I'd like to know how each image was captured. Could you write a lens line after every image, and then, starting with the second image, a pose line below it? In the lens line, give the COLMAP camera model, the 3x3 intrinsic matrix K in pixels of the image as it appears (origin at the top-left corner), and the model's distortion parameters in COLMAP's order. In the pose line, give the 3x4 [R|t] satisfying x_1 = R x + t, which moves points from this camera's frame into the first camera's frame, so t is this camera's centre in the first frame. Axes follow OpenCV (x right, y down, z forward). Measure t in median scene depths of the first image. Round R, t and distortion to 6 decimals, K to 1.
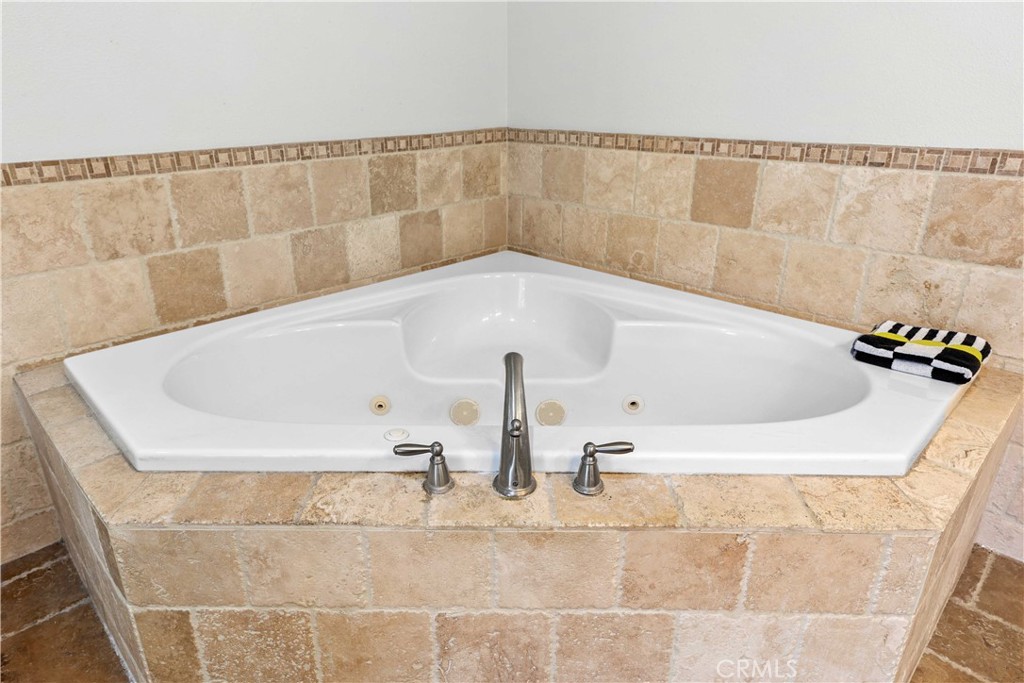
lens RADIAL K [[579.9, 0, 517.3], [0, 579.9, 350.2], [0, 0, 1]] dist [0.011553, -0.002140]
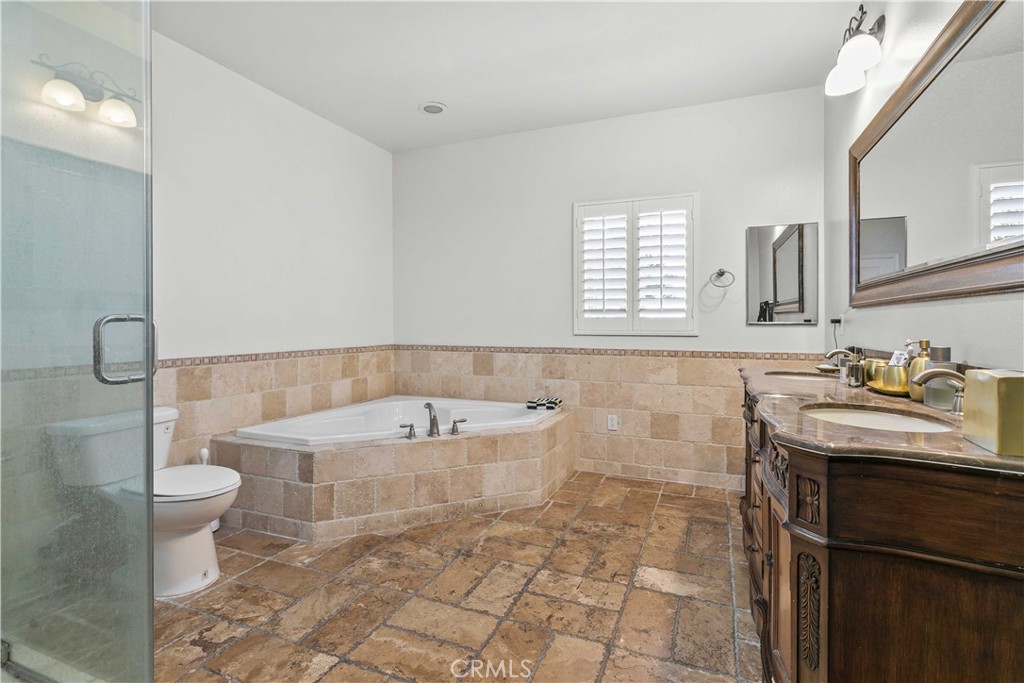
lens RADIAL K [[502.9, 0, 509.4], [0, 502.9, 334.9], [0, 0, 1]] dist [0.001655, 0.000187]
pose [[0.933785, 0.002921, 0.357823, -0.420964], [0.137742, 0.919980, -0.366966, 0.536368], [-0.330262, 0.391954, 0.858661, -1.252329]]
